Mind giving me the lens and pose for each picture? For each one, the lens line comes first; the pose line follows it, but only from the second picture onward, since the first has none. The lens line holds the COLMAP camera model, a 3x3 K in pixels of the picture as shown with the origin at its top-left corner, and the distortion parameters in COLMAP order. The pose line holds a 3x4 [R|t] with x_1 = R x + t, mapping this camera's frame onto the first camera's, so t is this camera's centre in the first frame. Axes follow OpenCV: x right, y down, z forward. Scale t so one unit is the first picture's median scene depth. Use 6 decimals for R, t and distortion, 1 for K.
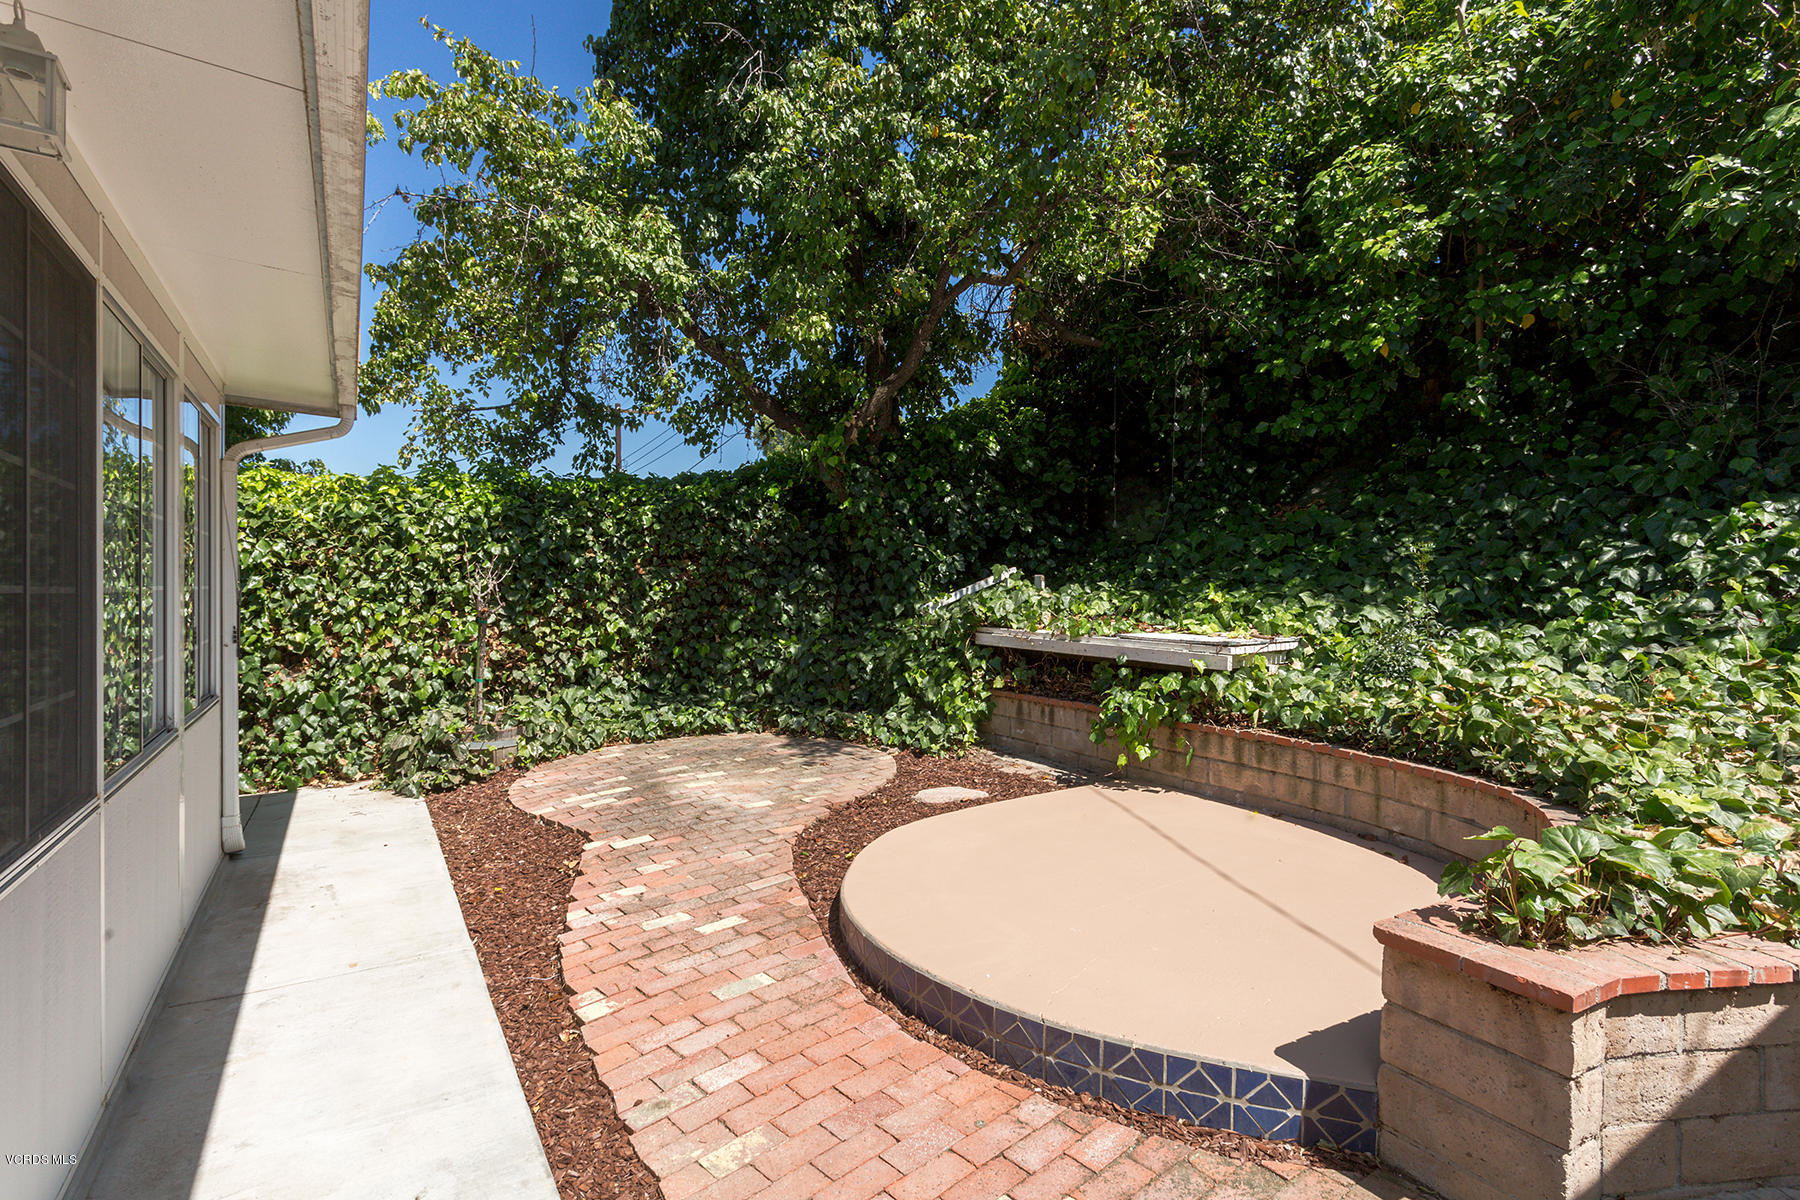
lens RADIAL K [[875.5, 0, 878.5], [0, 875.5, 598.8], [0, 0, 1]] dist [0.003744, -0.000273]
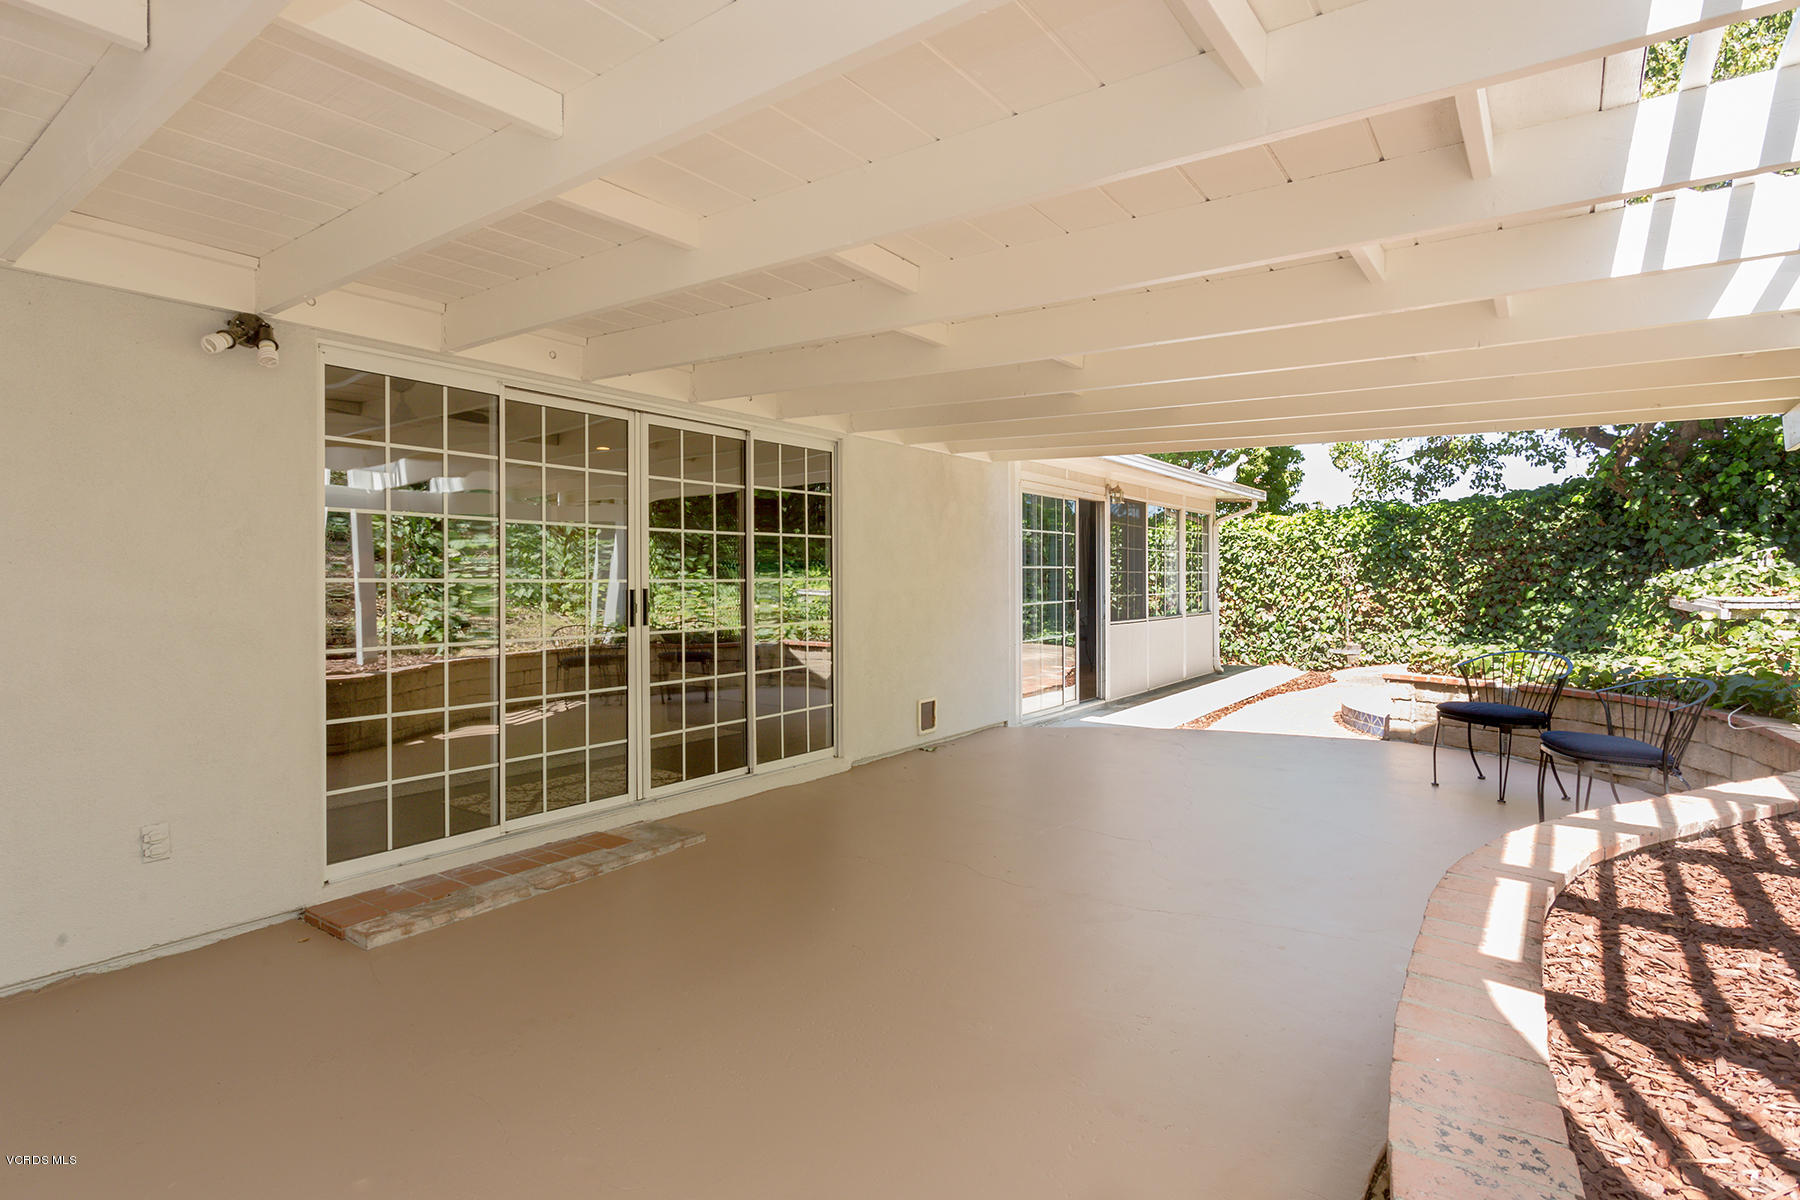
lens RADIAL K [[875.5, 0, 878.5], [0, 875.5, 598.8], [0, 0, 1]] dist [0.003744, -0.000273]
pose [[0.361139, 0.011820, -0.932437, 0.886294], [-0.001644, 0.999926, 0.012039, 0.023527], [0.932511, -0.002815, 0.361132, -0.596935]]
